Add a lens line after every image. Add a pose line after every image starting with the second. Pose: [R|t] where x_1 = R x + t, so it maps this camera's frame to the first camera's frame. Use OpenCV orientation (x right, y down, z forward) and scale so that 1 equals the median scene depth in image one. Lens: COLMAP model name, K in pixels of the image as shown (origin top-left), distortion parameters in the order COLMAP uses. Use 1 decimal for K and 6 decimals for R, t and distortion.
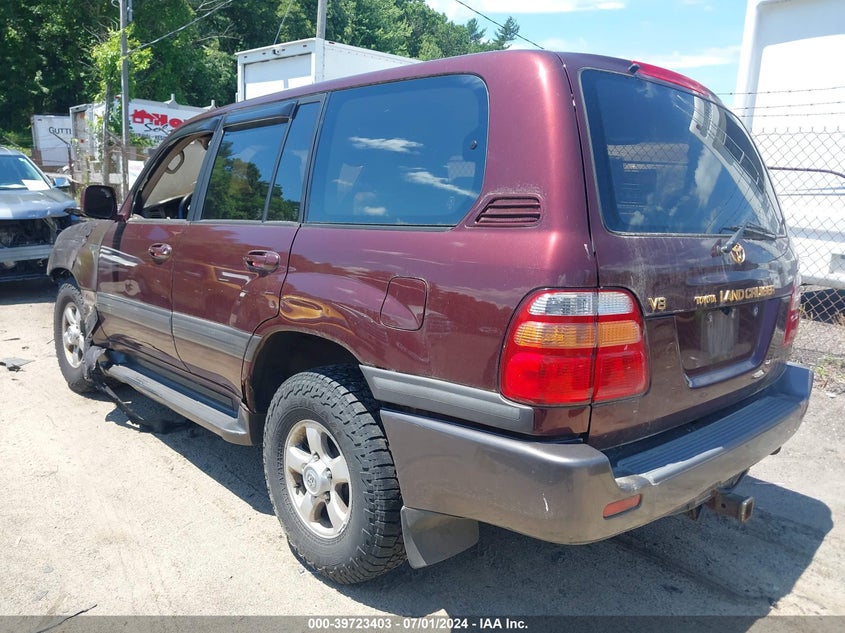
lens RADIAL K [[730.5, 0, 422.5], [0, 730.5, 316.5], [0, 0, 1]] dist [0.002941, -0.001037]
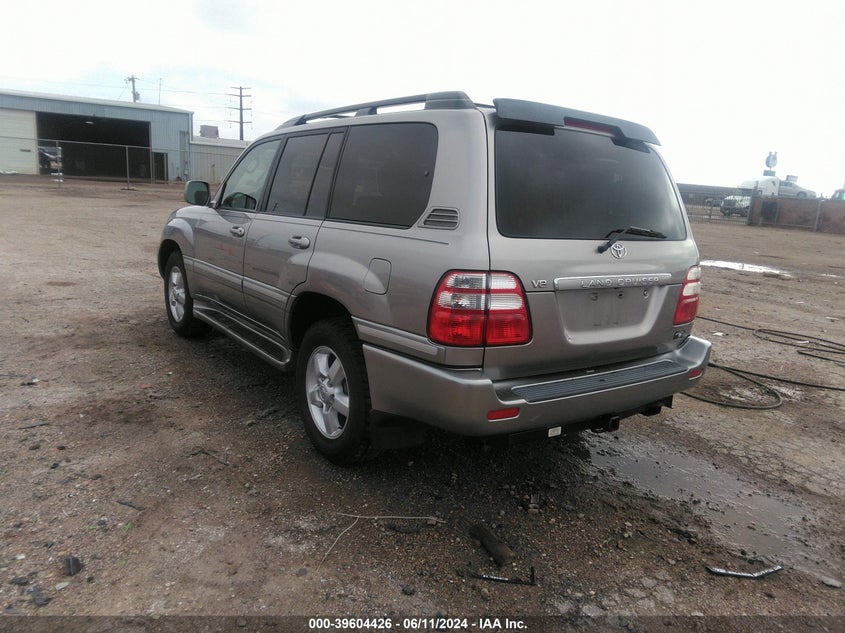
lens RADIAL K [[730.5, 0, 422.5], [0, 730.5, 316.5], [0, 0, 1]] dist [0.002941, -0.001037]
pose [[0.980519, 0.055669, -0.188369, 0.367866], [-0.052613, 0.998390, 0.021190, 0.028269], [0.189245, -0.010867, 0.981870, -0.495940]]
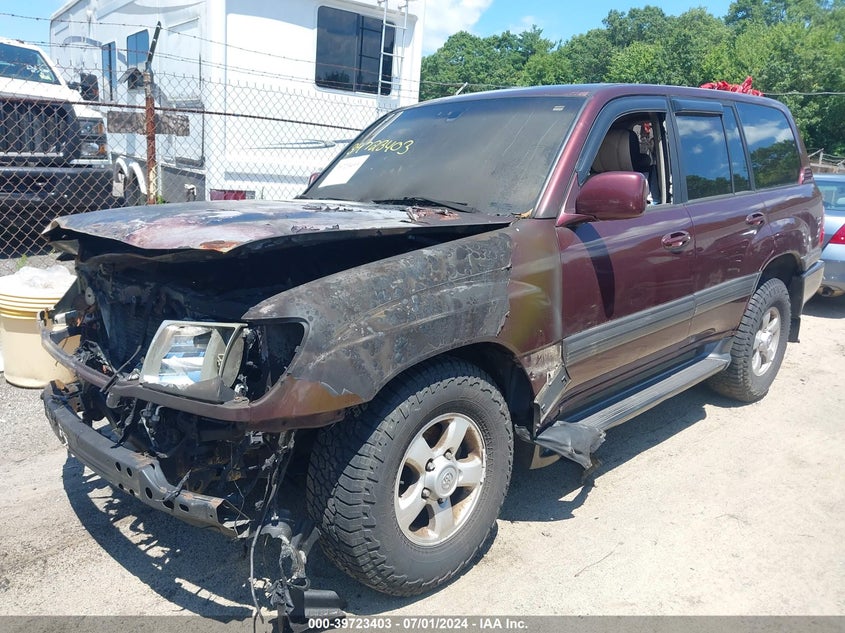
lens RADIAL K [[730.5, 0, 422.5], [0, 730.5, 316.5], [0, 0, 1]] dist [0.002941, -0.001037]
pose [[-0.089467, -0.248192, 0.964571, -1.764241], [0.146300, 0.954675, 0.259216, -0.402529], [-0.985186, 0.164308, -0.049101, 1.939343]]
